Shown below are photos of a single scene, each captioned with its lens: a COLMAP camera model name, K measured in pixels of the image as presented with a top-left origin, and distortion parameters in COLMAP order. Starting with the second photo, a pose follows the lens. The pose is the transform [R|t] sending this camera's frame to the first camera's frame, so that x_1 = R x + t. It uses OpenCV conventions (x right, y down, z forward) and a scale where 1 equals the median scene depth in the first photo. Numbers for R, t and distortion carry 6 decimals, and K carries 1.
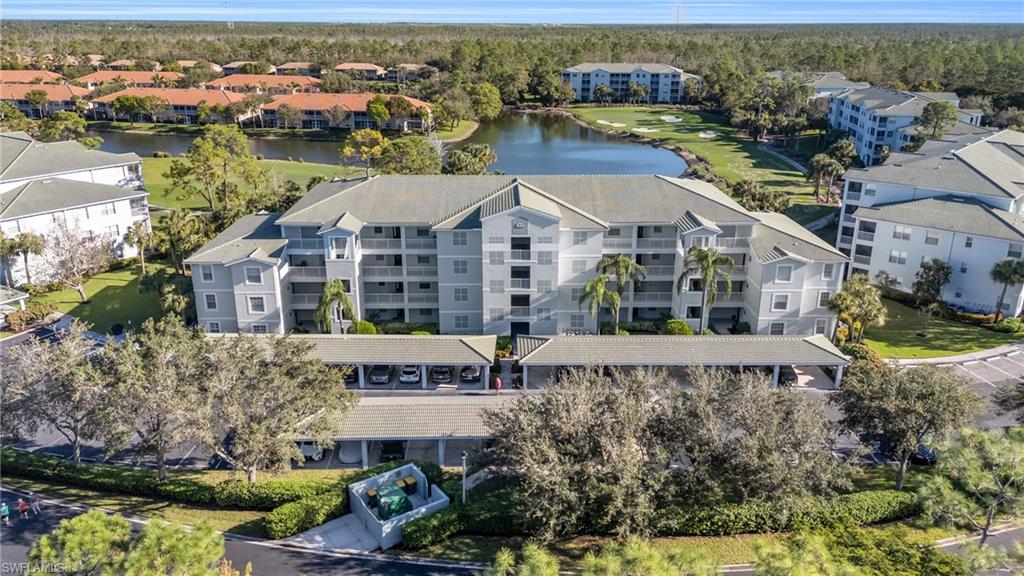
lens RADIAL K [[763.6, 0, 512.0], [0, 763.6, 288.0], [0, 0, 1]] dist [0.079798, -0.101088]
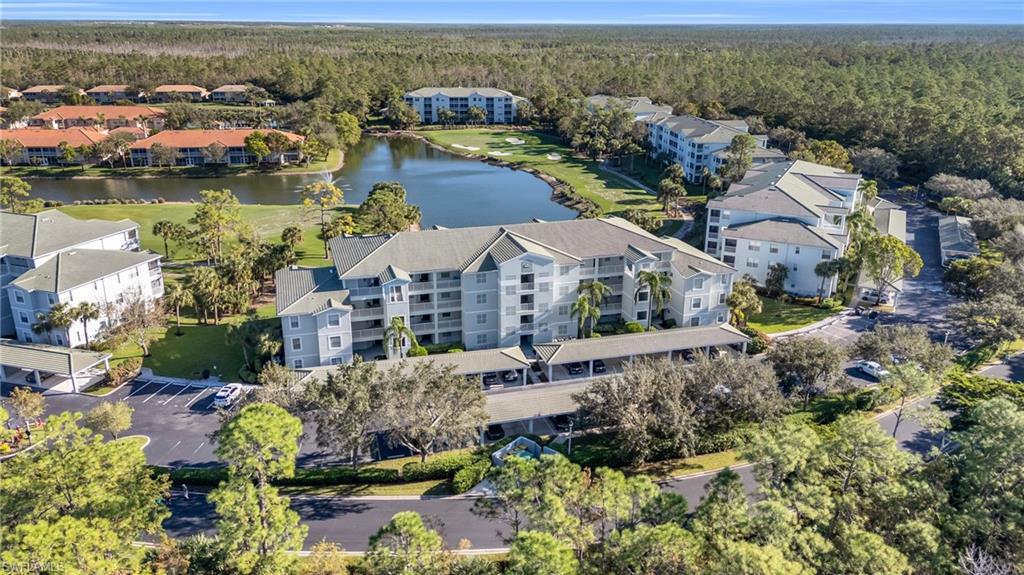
lens RADIAL K [[763.6, 0, 512.0], [0, 763.6, 287.5], [0, 0, 1]] dist [0.079798, -0.101088]
pose [[0.963442, -0.086577, 0.253543, -0.299121], [0.086402, 0.996190, 0.011846, -0.049365], [-0.253603, 0.010494, 0.967252, -0.270951]]
